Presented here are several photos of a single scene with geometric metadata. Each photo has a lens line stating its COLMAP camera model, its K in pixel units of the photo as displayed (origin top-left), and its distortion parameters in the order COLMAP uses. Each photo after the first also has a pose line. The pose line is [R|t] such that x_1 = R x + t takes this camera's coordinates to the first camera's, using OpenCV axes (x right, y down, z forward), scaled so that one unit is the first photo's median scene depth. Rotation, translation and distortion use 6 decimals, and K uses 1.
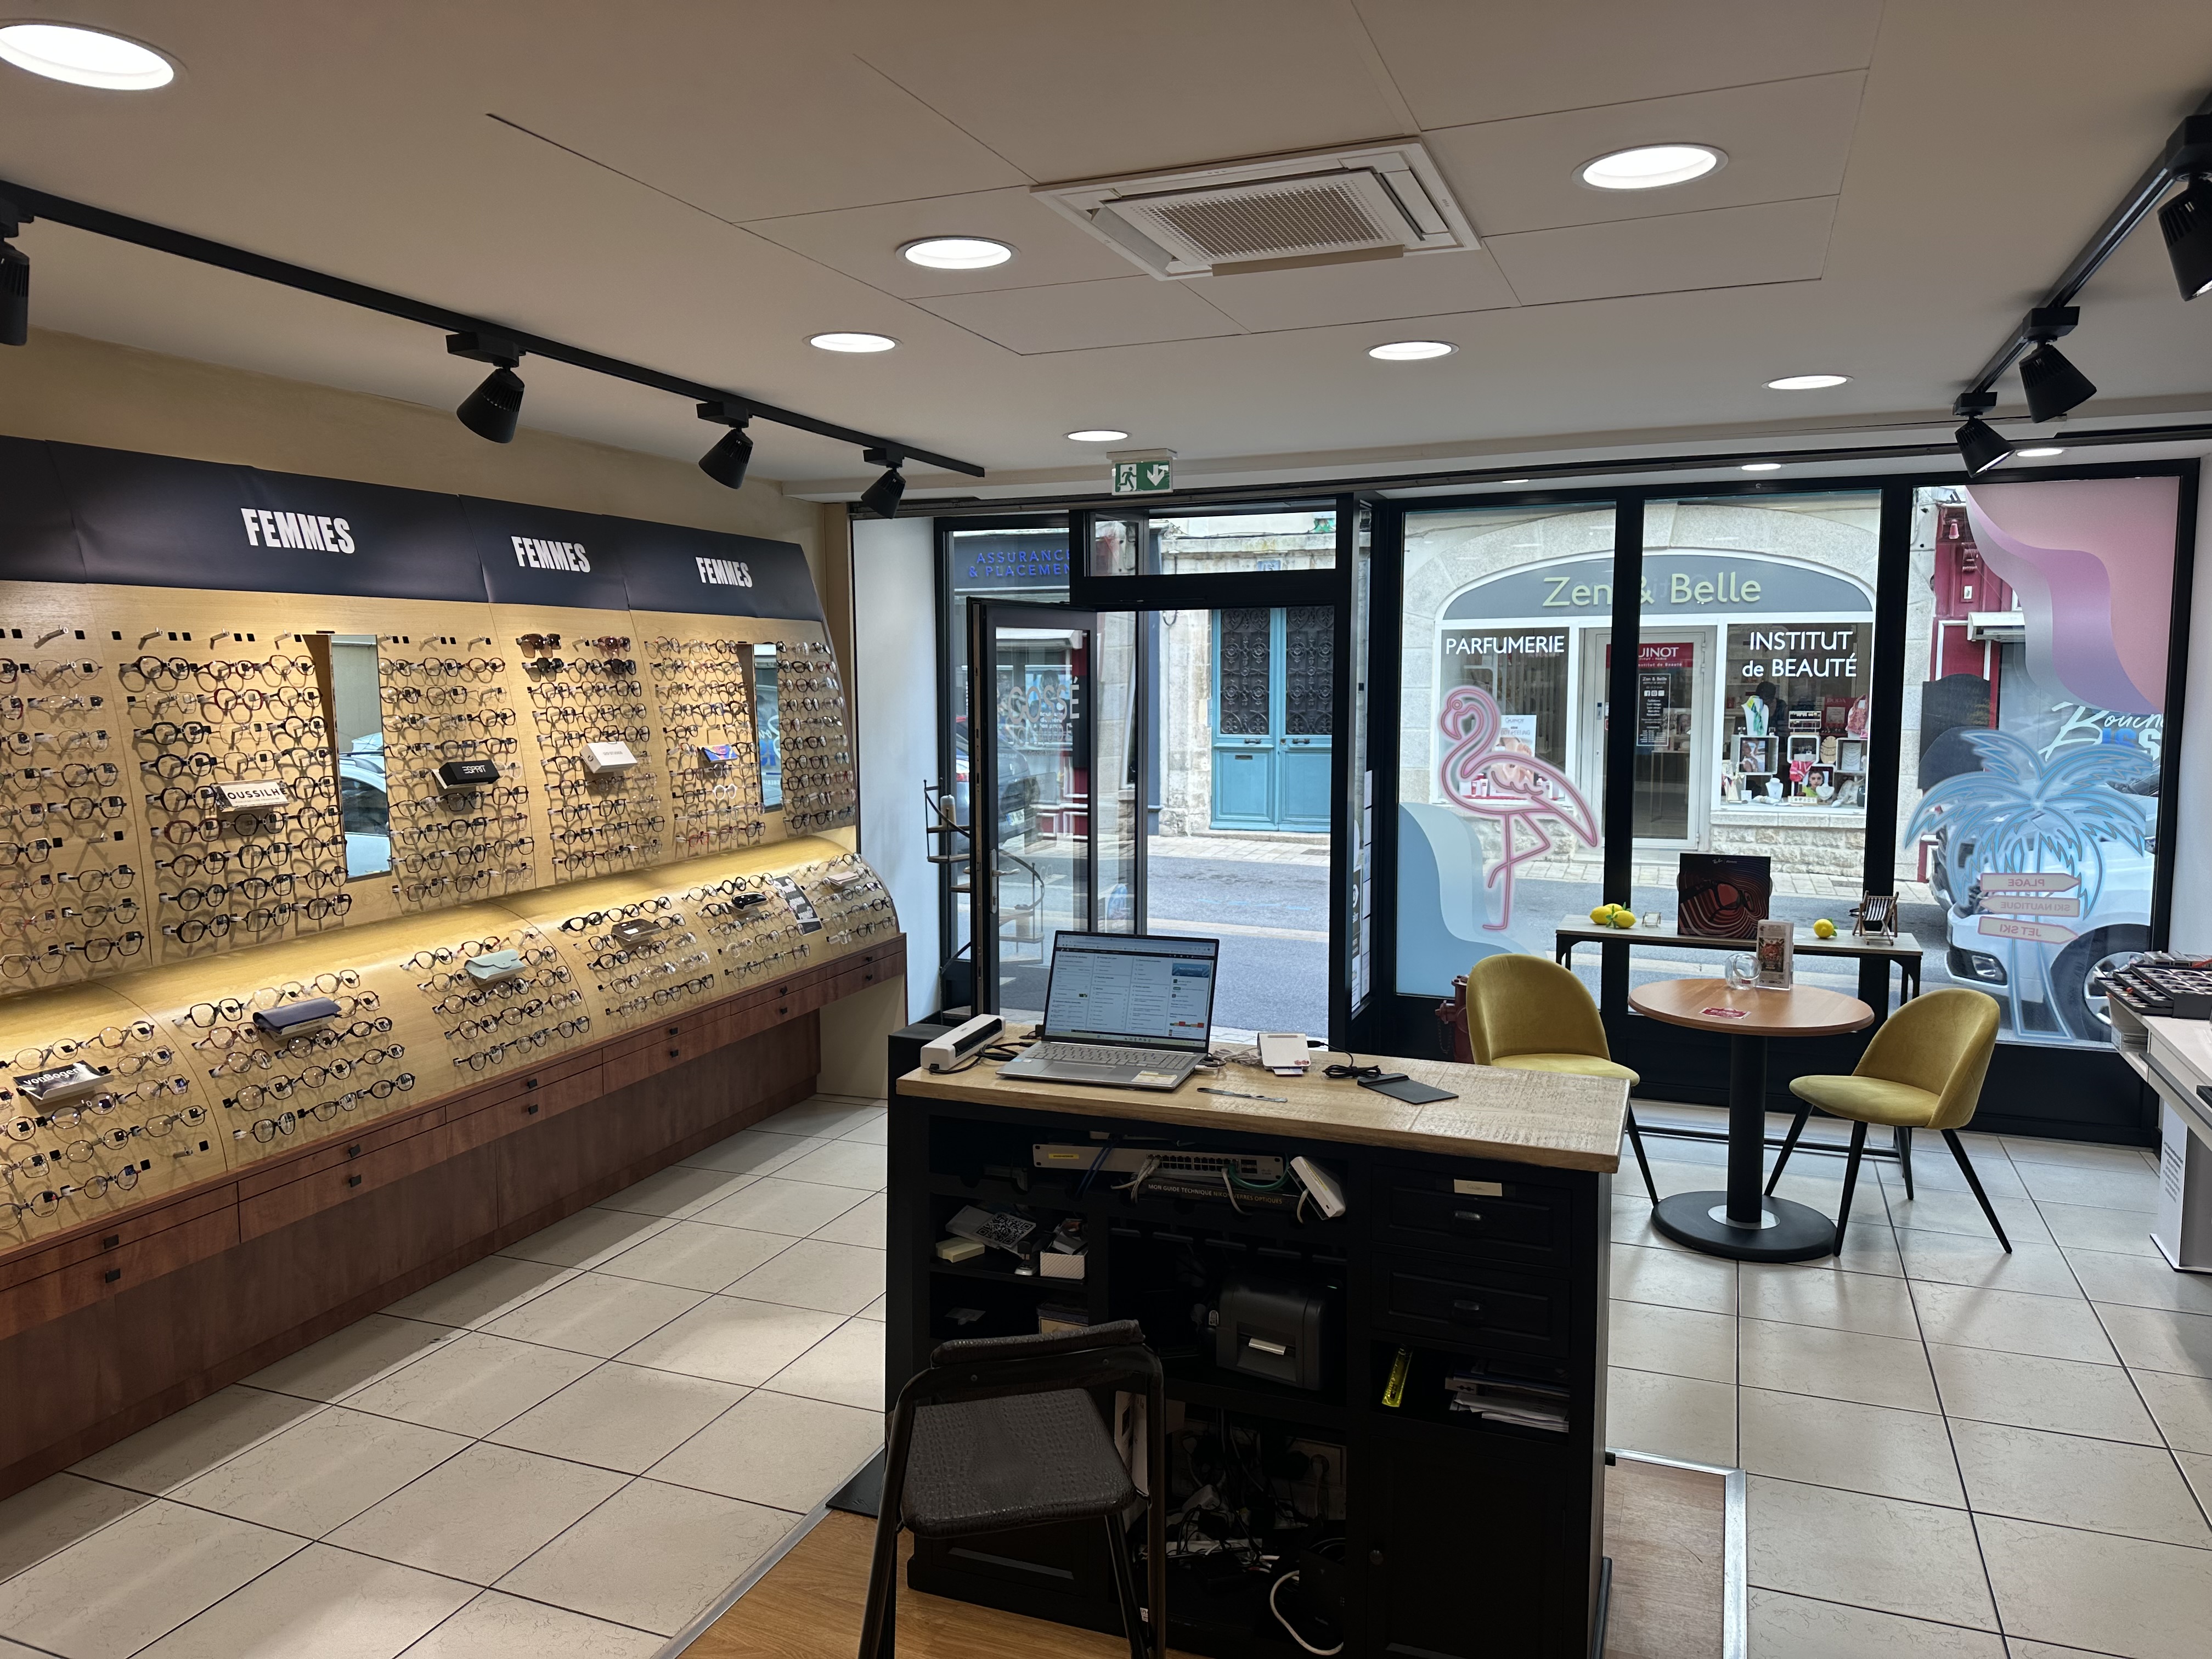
lens RADIAL K [[1536.9, 0, 1118.4], [0, 1536.9, 817.7], [0, 0, 1]] dist [0.057561, -0.077513]
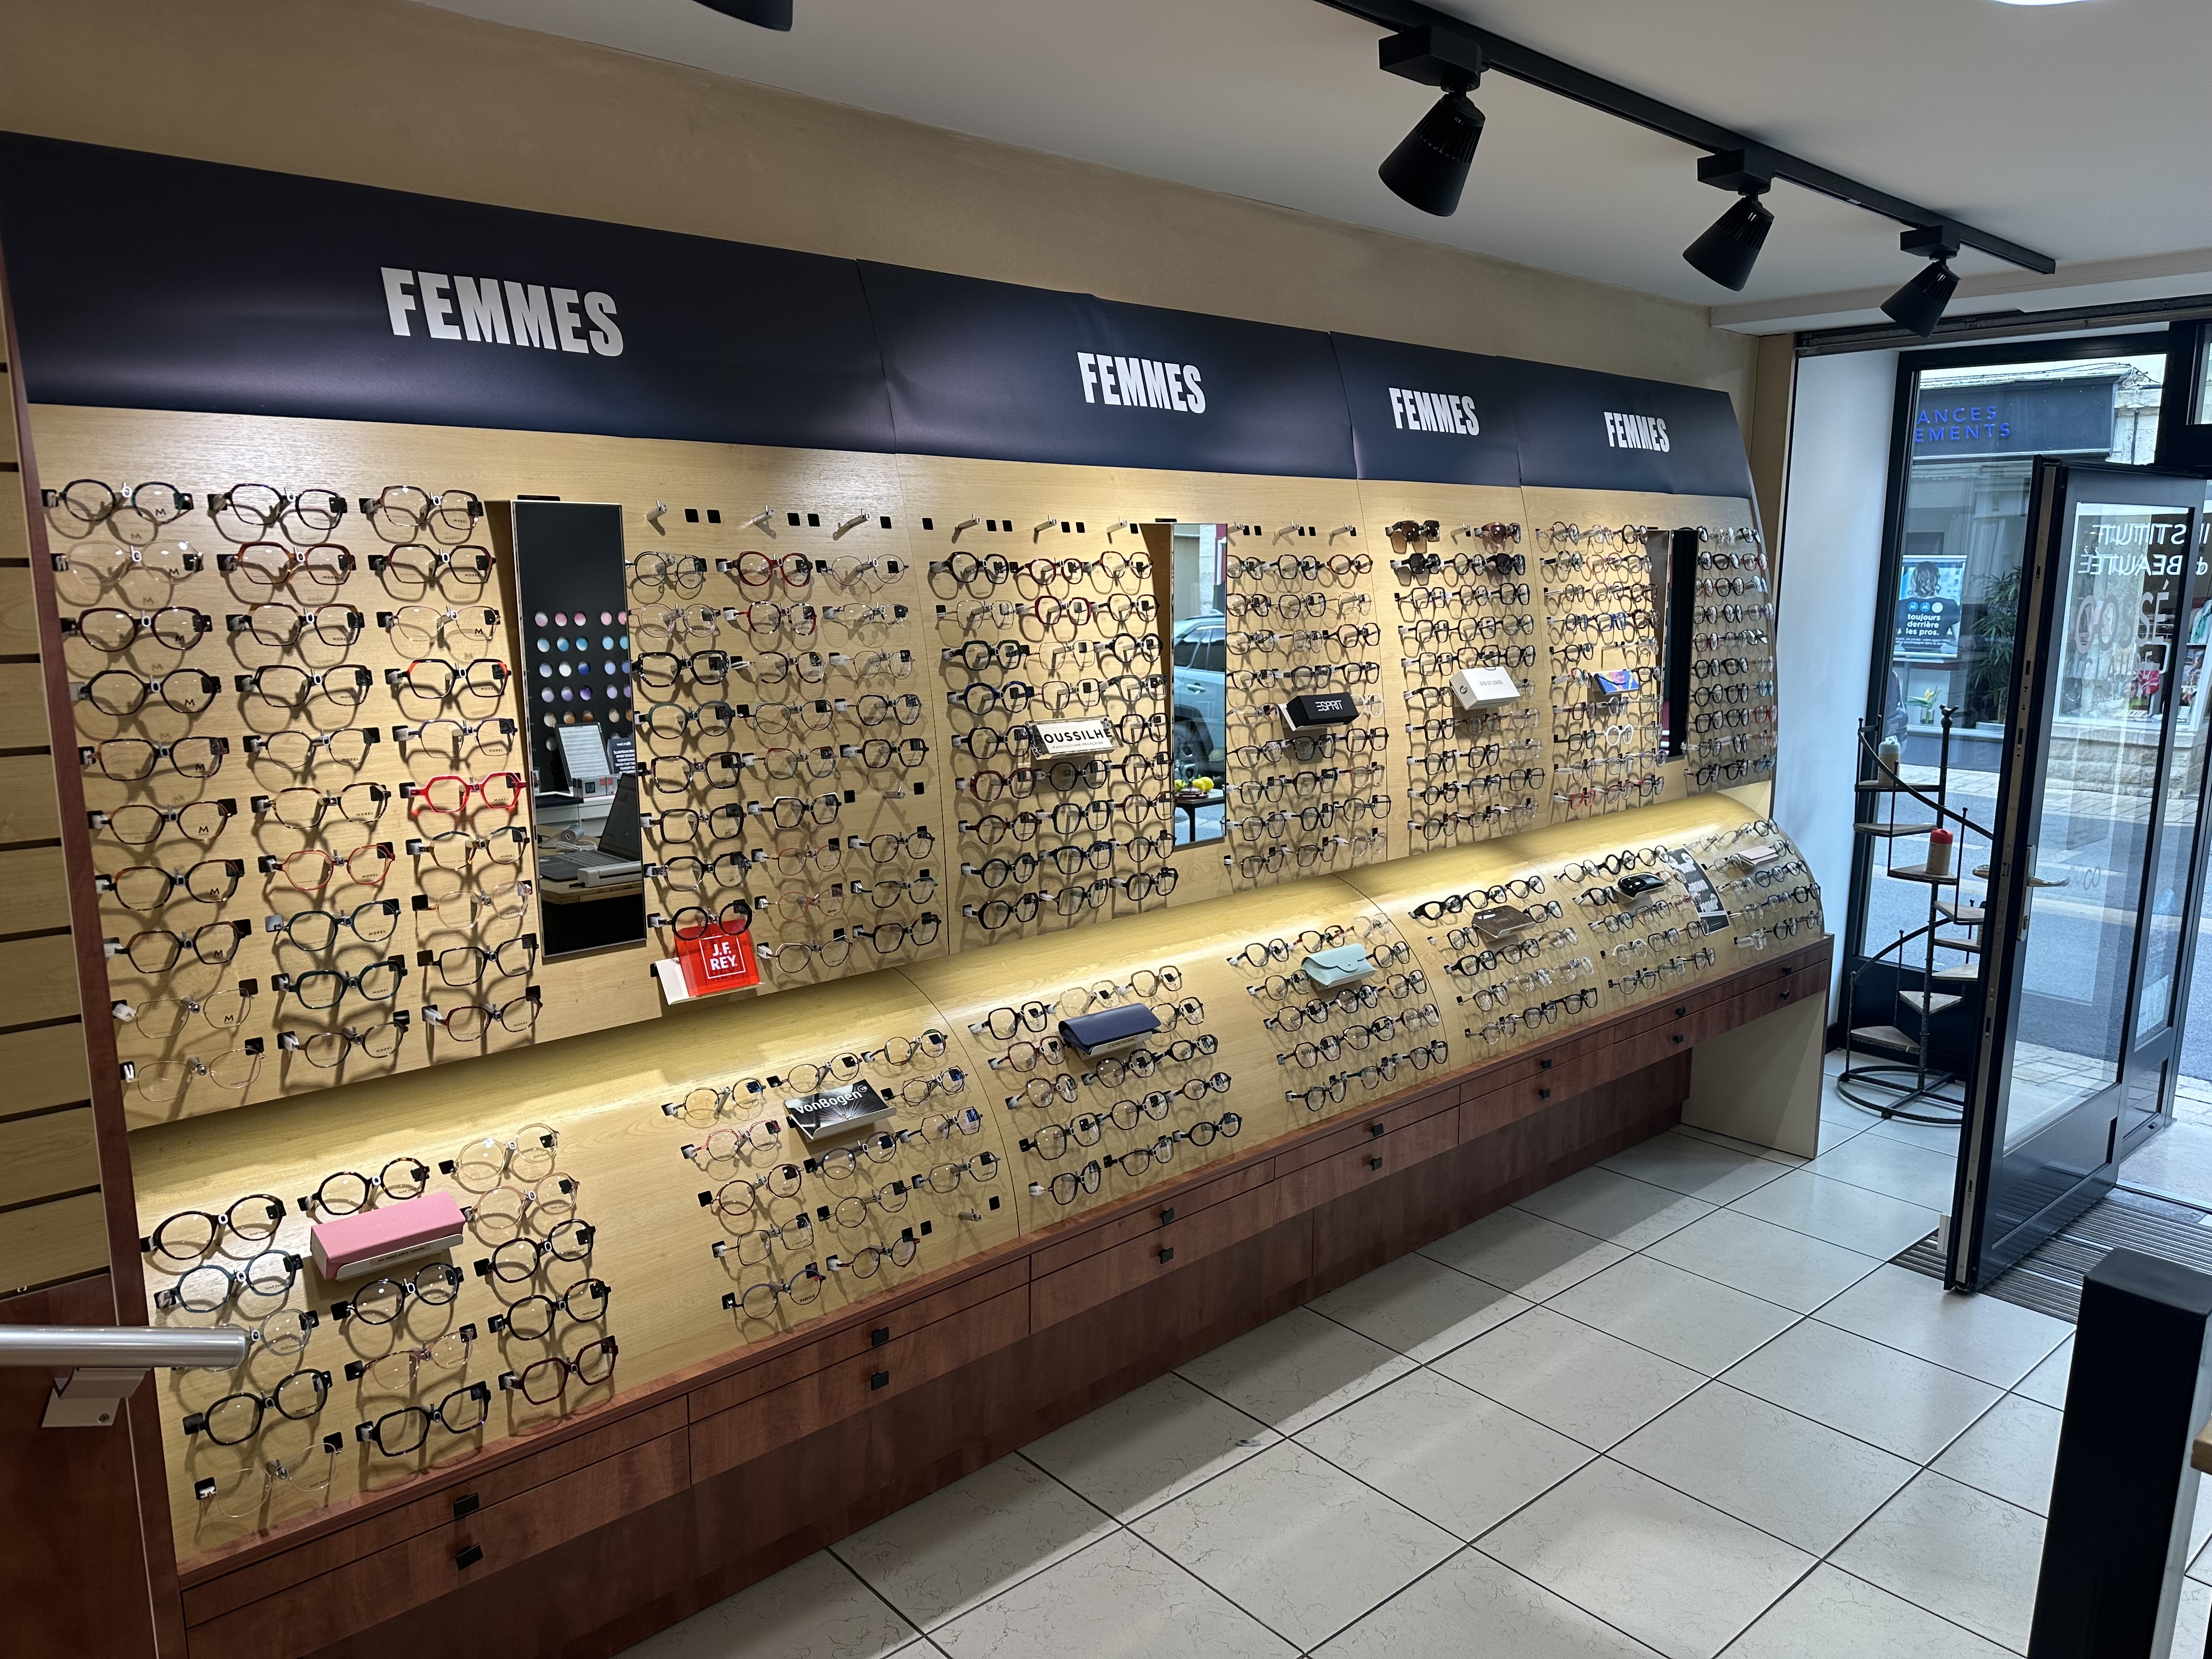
lens RADIAL K [[1548.8, 0, 1133.2], [0, 1548.8, 831.7], [0, 0, 1]] dist [0.076419, -0.097015]
pose [[0.894131, 0.087824, -0.439109, -0.184112], [-0.052870, 0.994425, 0.091234, -0.037648], [0.444674, -0.058359, 0.893789, 0.315764]]
